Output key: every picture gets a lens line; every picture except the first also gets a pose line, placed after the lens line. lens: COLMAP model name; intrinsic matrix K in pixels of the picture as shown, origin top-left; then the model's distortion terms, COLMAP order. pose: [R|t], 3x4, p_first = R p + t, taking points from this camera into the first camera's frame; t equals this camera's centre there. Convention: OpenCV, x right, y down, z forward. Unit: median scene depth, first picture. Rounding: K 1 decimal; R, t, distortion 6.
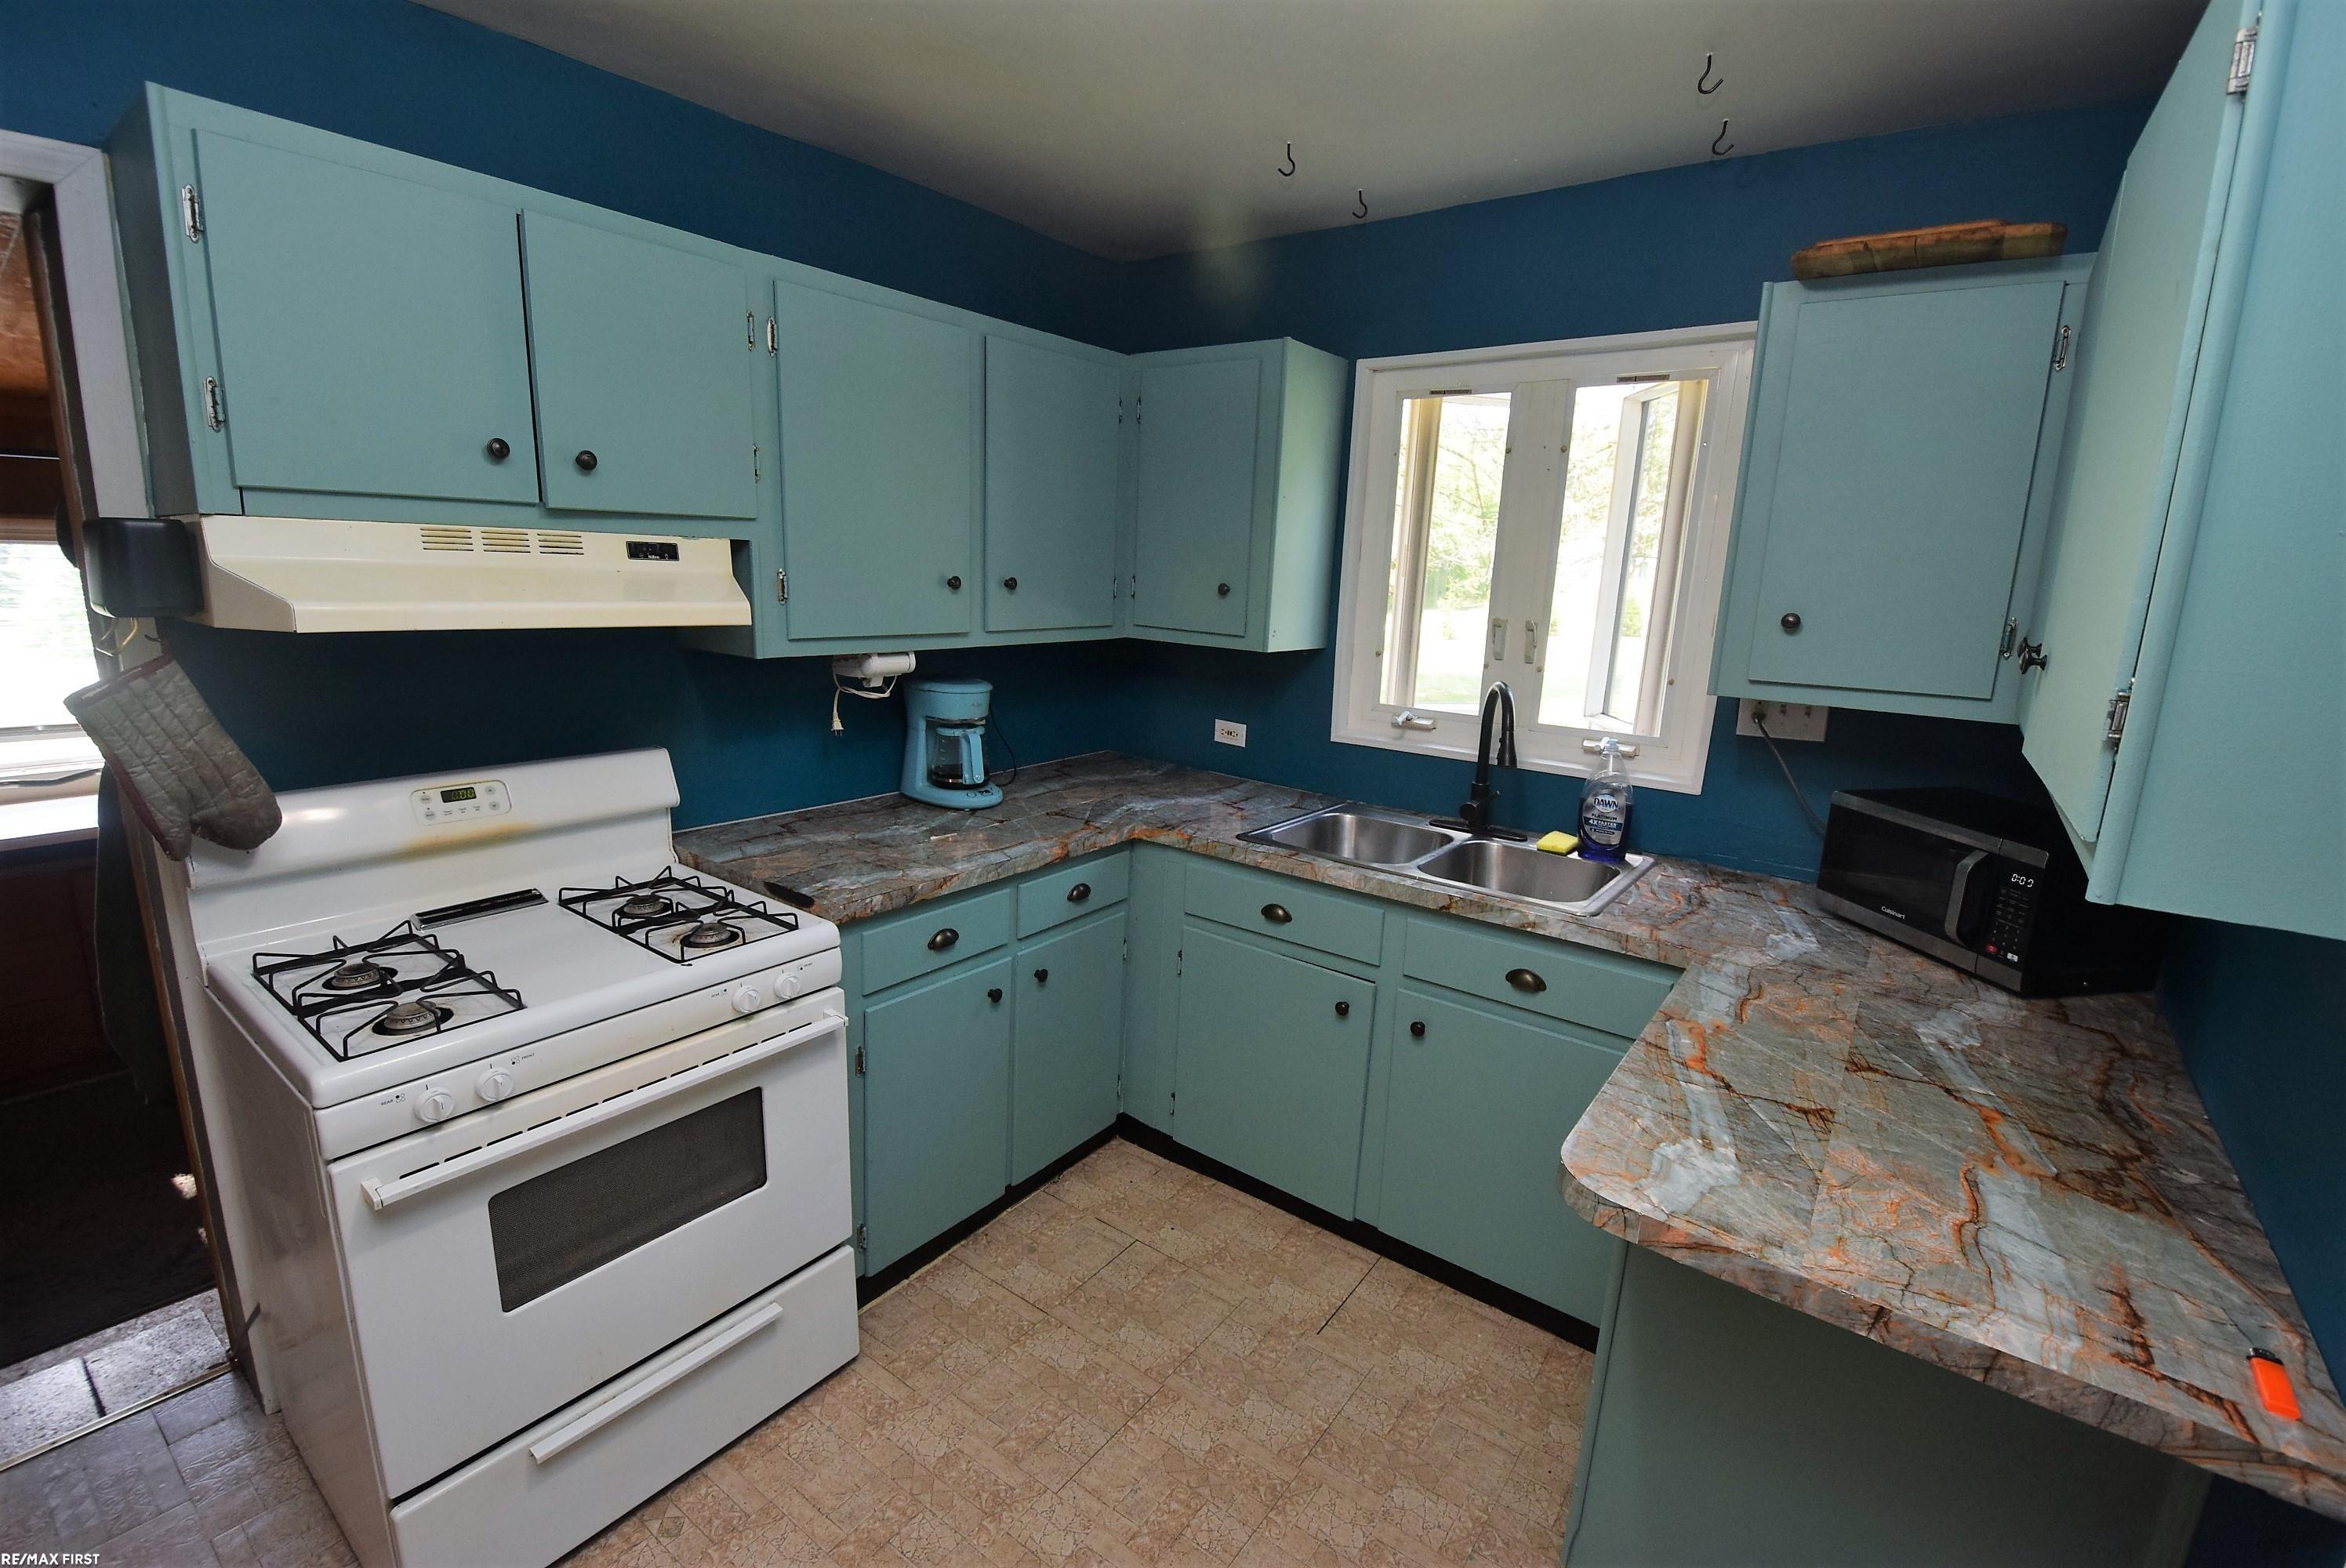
lens RADIAL K [[1030.2, 0, 1172.9], [0, 1030.2, 779.7], [0, 0, 1]] dist [-0.013920, -0.001345]
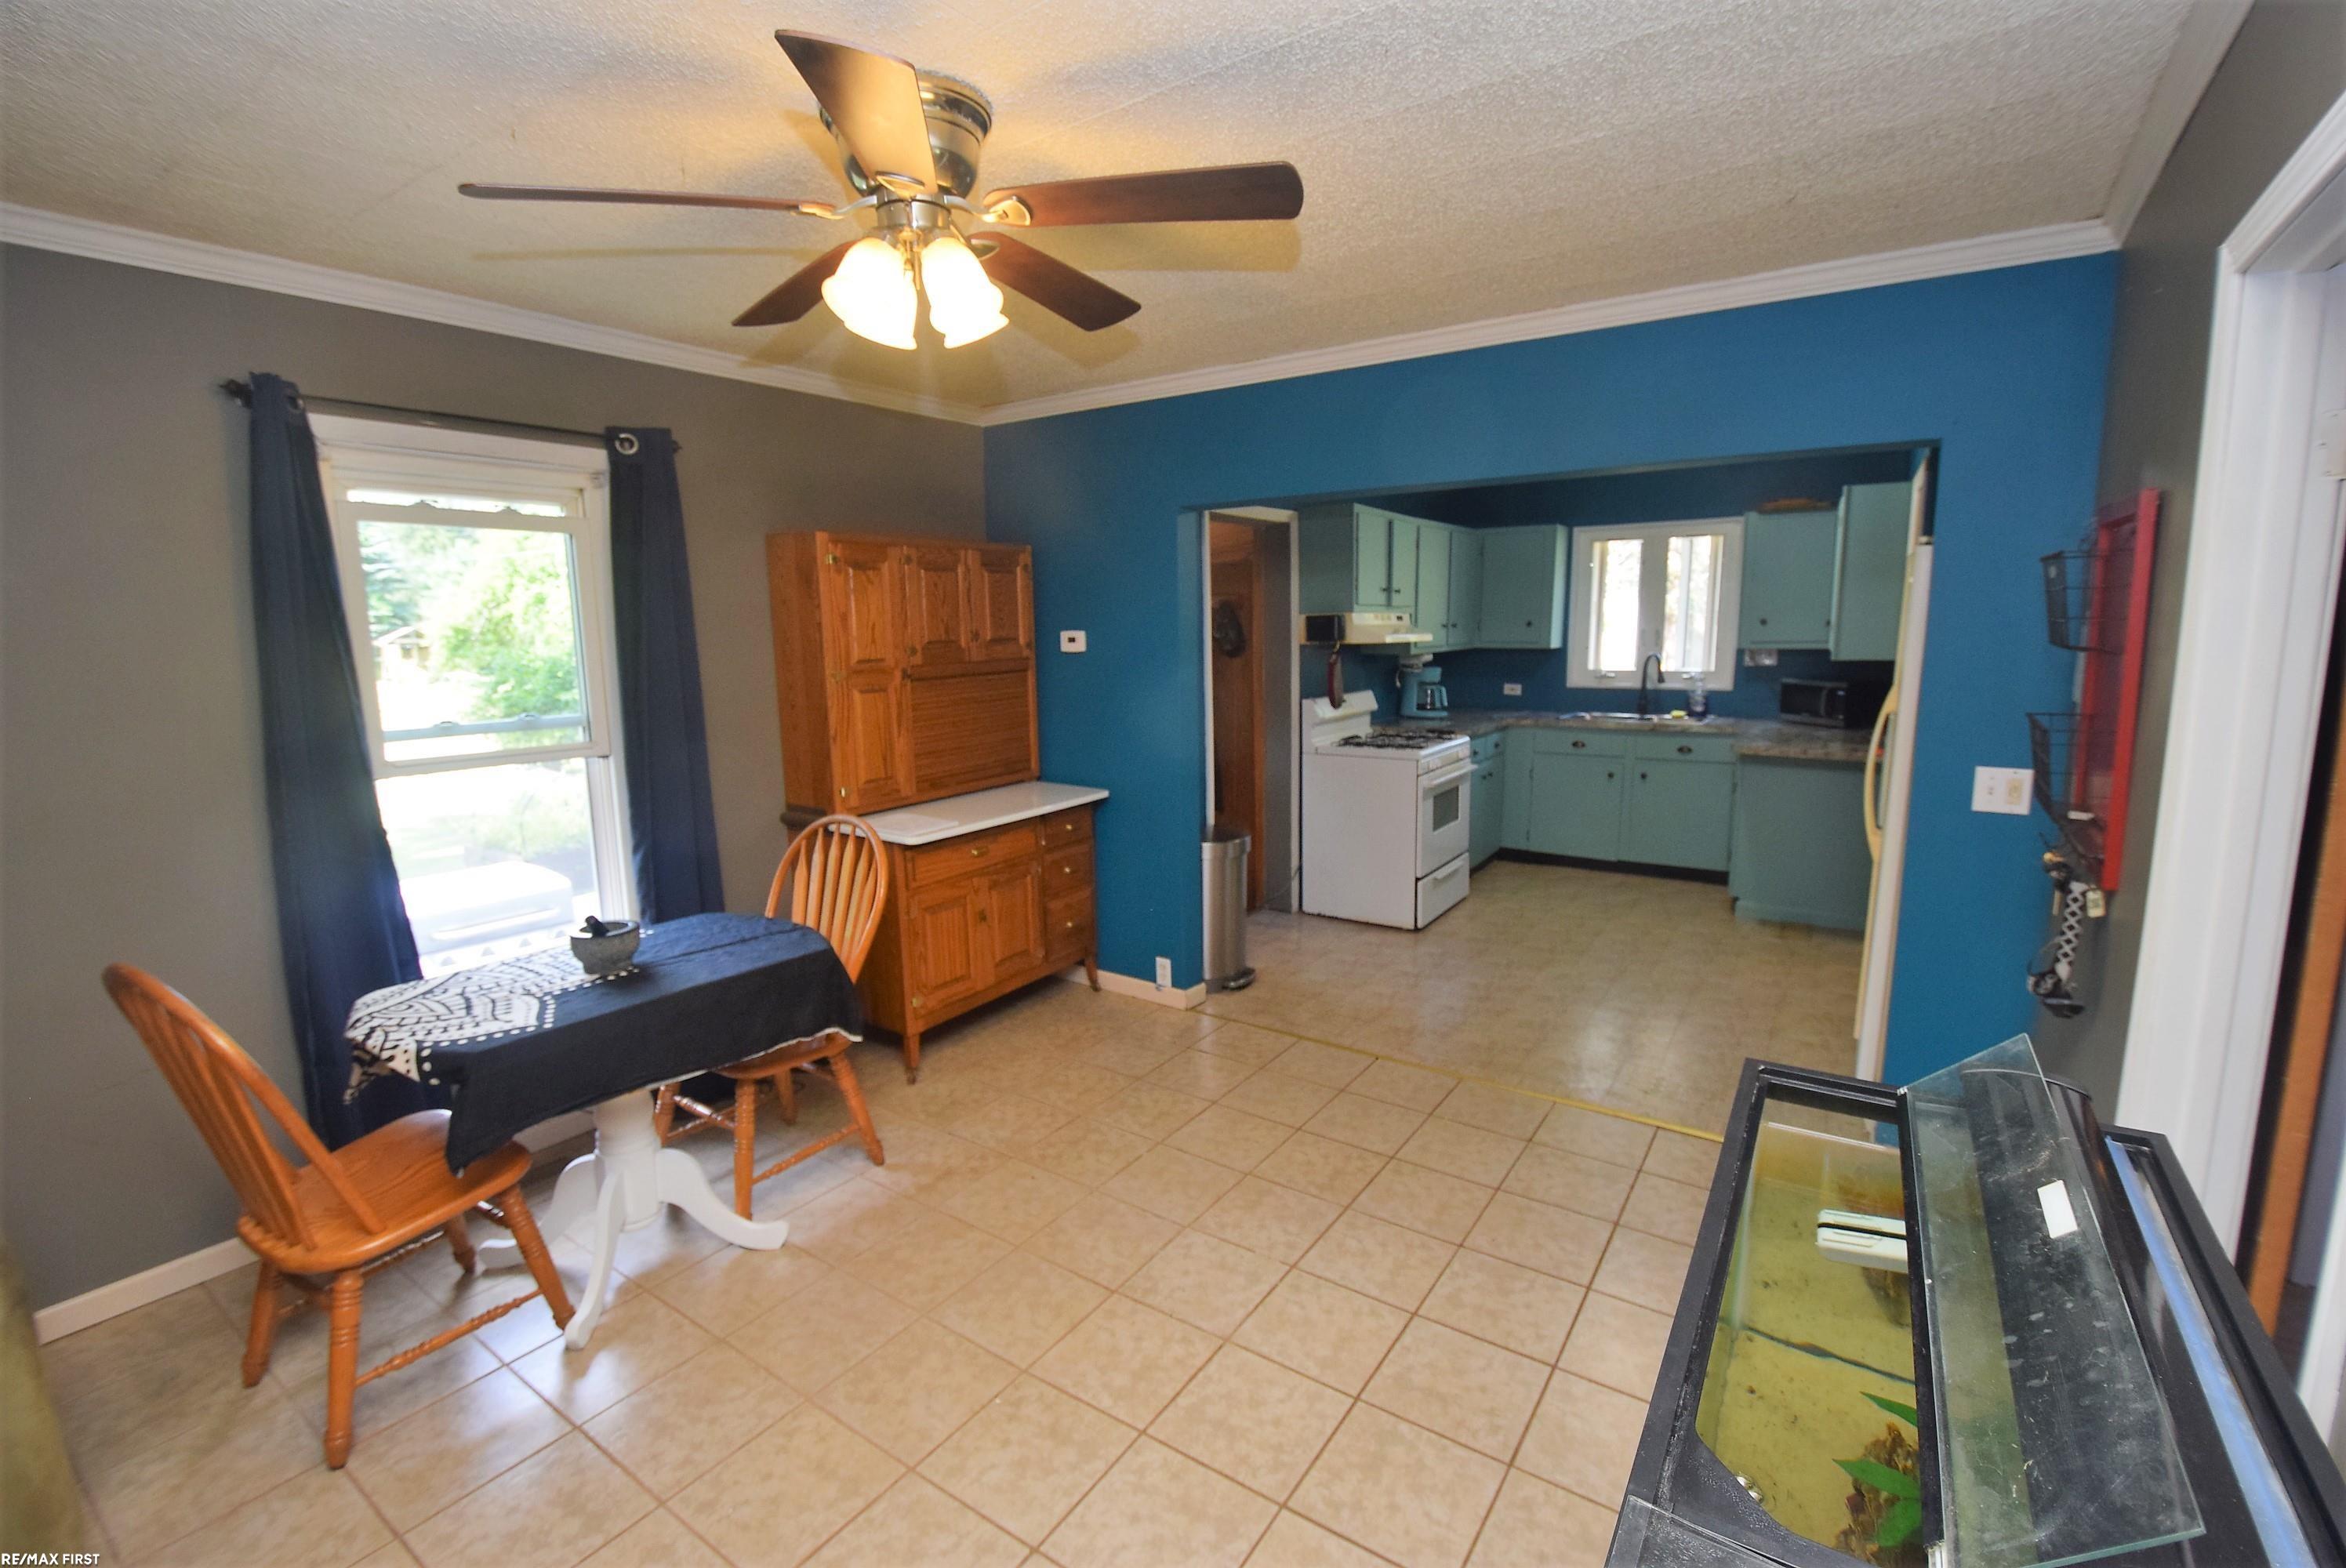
lens RADIAL K [[1030.2, 0, 1153.0], [0, 1030.2, 783.1], [0, 0, 1]] dist [-0.013920, -0.001345]
pose [[0.997539, -0.060962, 0.034640, -1.066889], [0.062694, 0.996711, -0.051343, 0.292417], [-0.031396, 0.053388, 0.998080, -1.554506]]
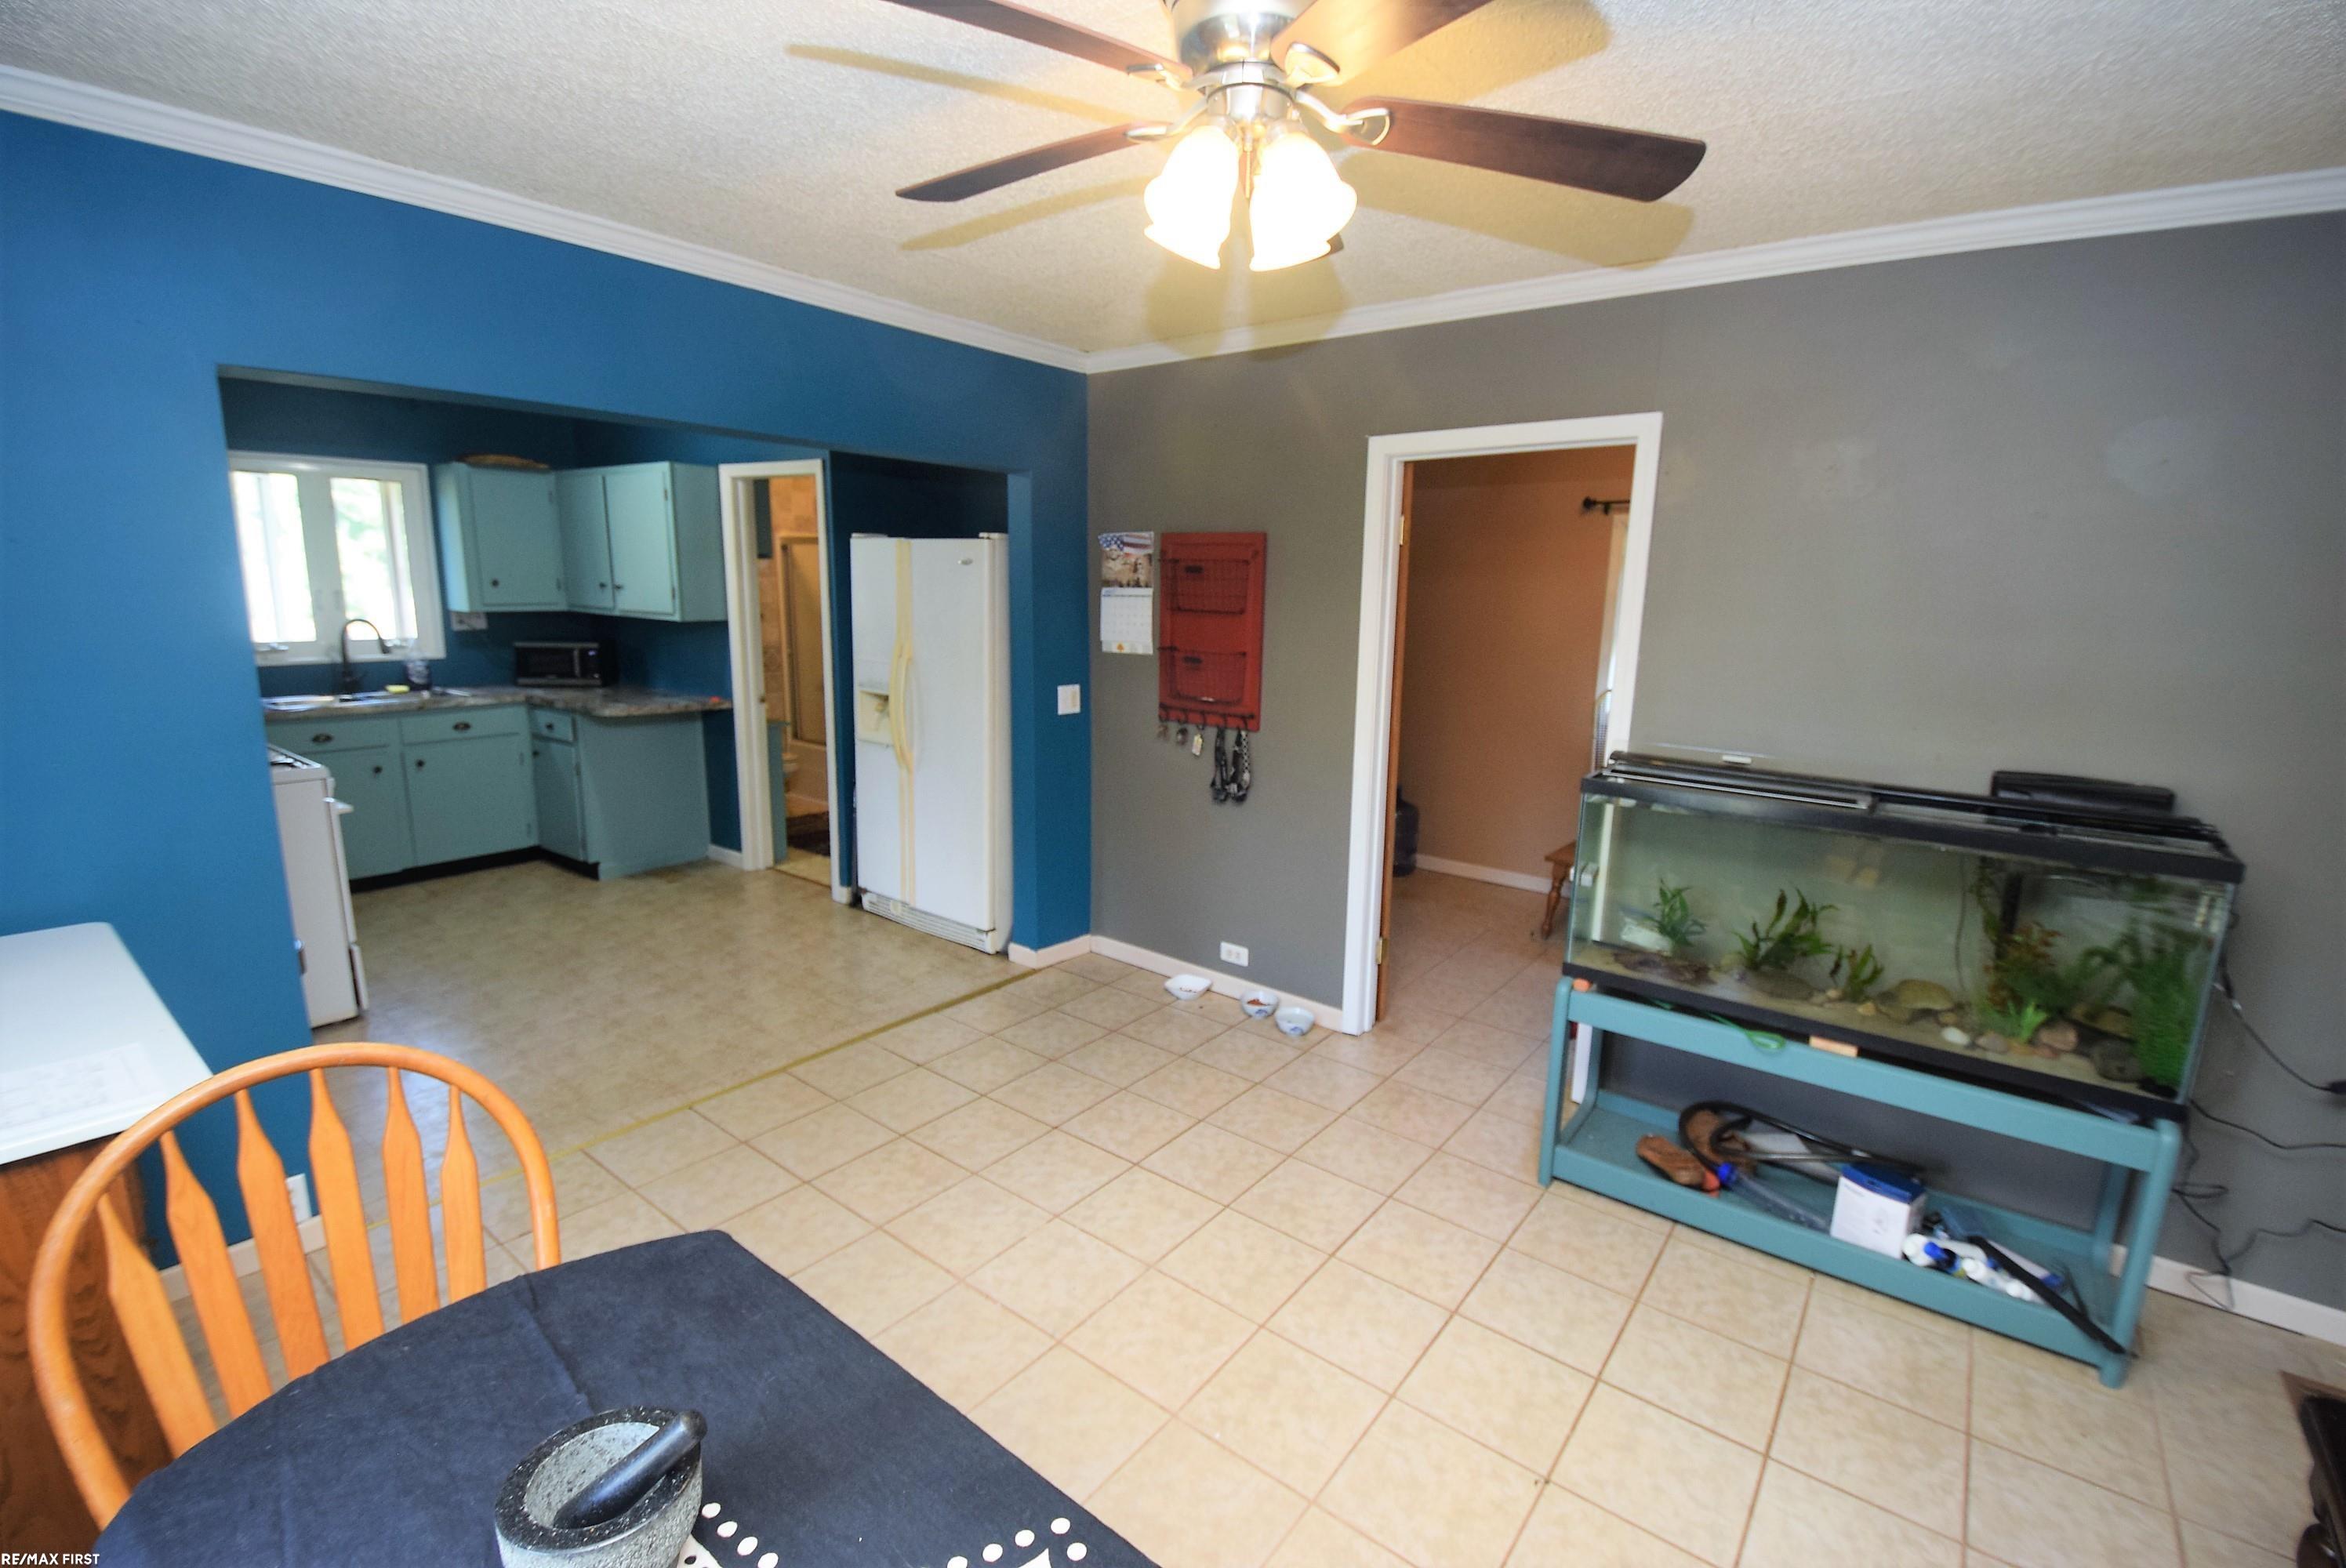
lens RADIAL K [[1030.2, 0, 1176.7], [0, 1030.2, 782.2], [0, 0, 1]] dist [-0.013920, -0.001345]
pose [[0.000449, -0.227564, 0.973763, -1.861540], [0.186127, 0.956766, 0.223506, 0.076074], [-0.982526, 0.181144, 0.042786, -0.717735]]
